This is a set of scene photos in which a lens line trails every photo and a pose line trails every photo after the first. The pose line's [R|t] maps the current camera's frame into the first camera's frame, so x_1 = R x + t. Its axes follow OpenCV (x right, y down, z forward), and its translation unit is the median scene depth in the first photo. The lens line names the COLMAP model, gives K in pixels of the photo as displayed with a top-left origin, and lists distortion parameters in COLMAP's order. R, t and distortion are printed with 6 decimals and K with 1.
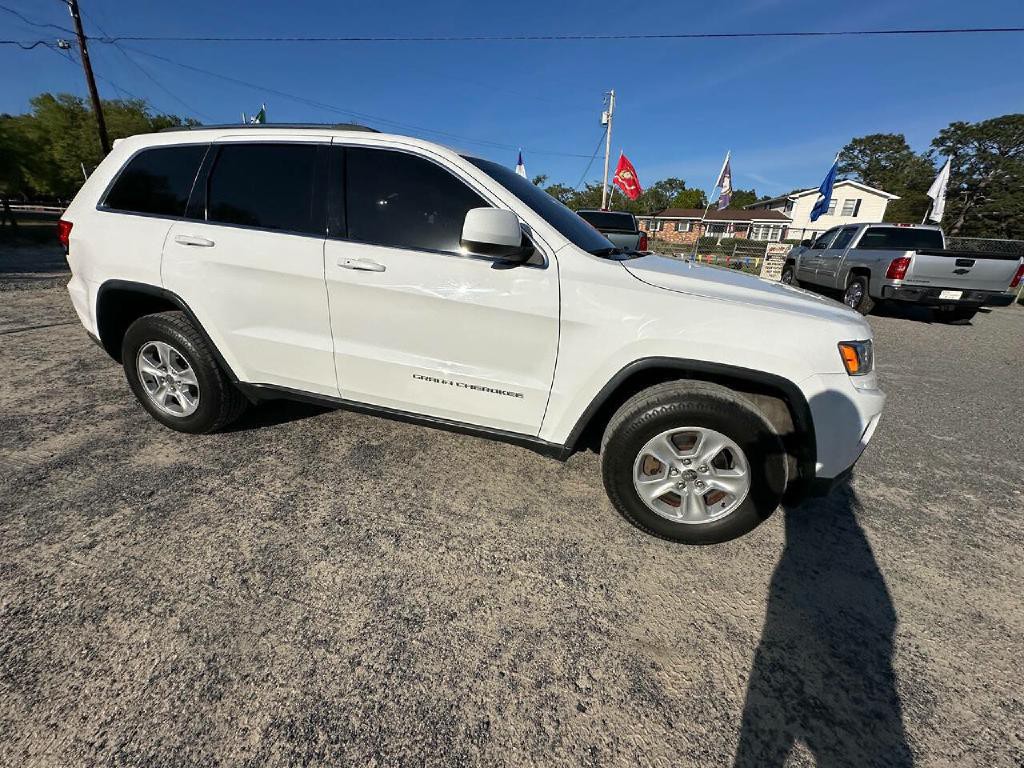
lens RADIAL K [[409.1, 0, 513.3], [0, 409.1, 382.4], [0, 0, 1]] dist [-0.002416, 0.000147]
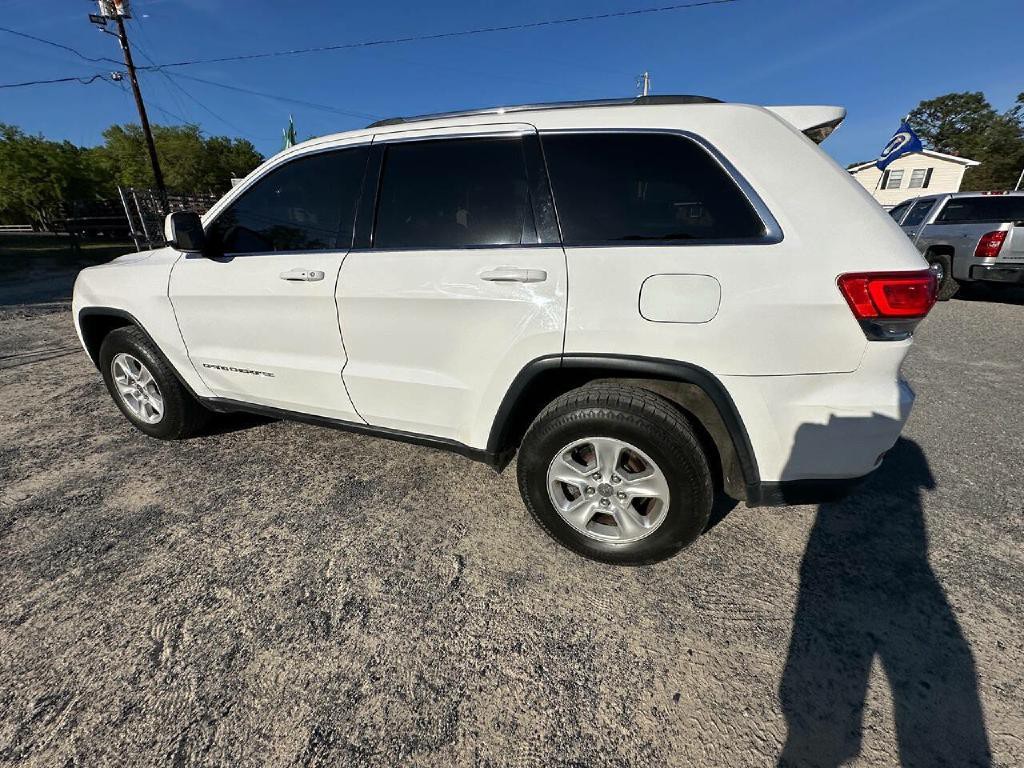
lens RADIAL K [[407.0, 0, 512.0], [0, 407.0, 384.0], [0, 0, 1]] dist [-0.001253, 0.000021]
pose [[0.995047, -0.022238, -0.096882, 0.072838], [0.023453, 0.999660, 0.011411, -0.061863], [0.096595, -0.013627, 0.995230, 0.164973]]
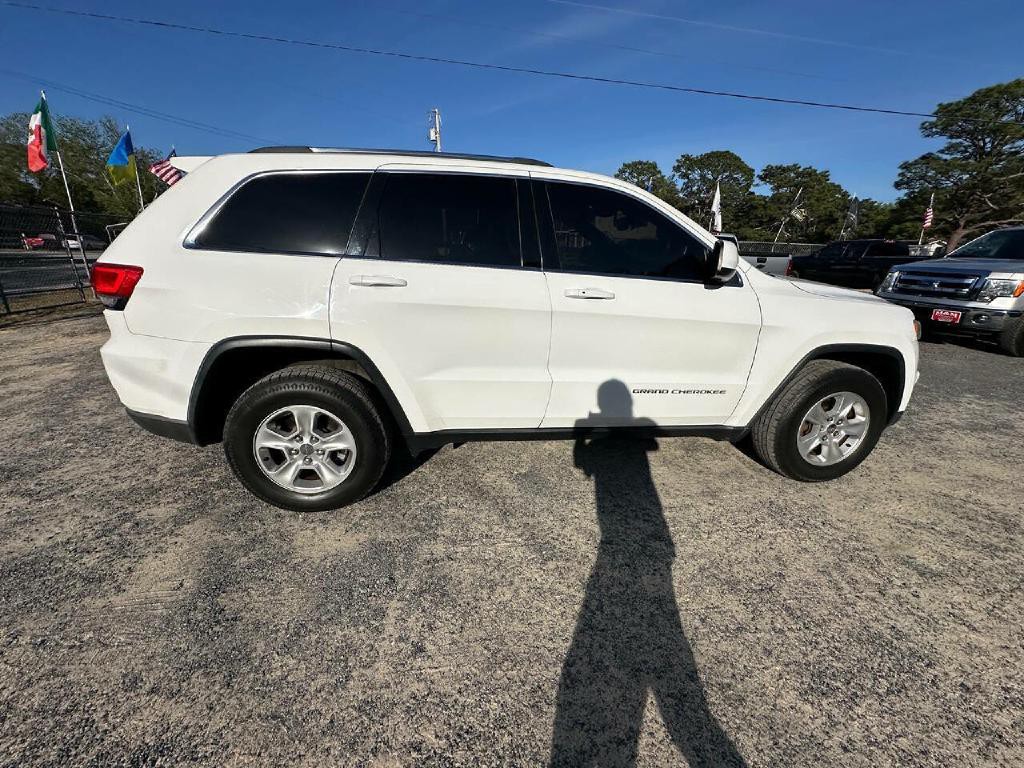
lens RADIAL K [[409.1, 0, 514.0], [0, 409.1, 382.4], [0, 0, 1]] dist [-0.002761, 0.000503]
pose [[0.916817, -0.153869, 0.368471, -0.735416], [0.163033, 0.986600, 0.006341, -0.076844], [-0.364510, 0.054259, 0.929618, 0.080243]]
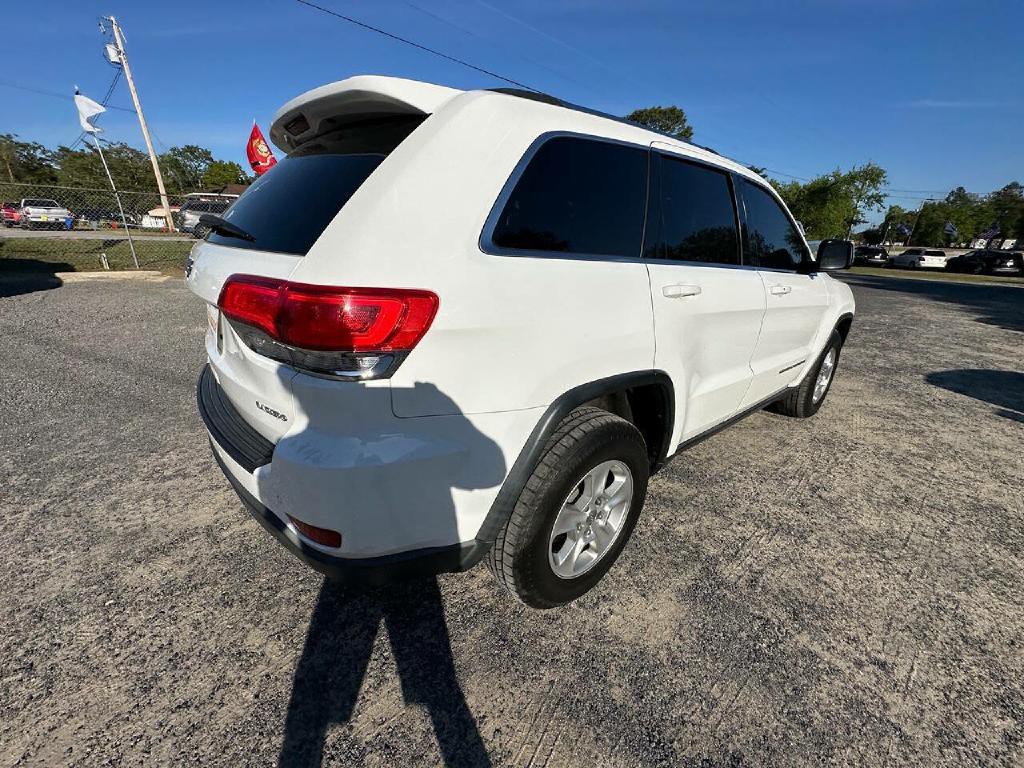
lens RADIAL K [[409.1, 0, 514.0], [0, 409.1, 382.4], [0, 0, 1]] dist [-0.002761, 0.000503]
pose [[0.563664, -0.313865, 0.764050, -1.303670], [0.277650, 0.943167, 0.182613, -0.343458], [-0.777942, 0.109206, 0.618774, 0.681078]]
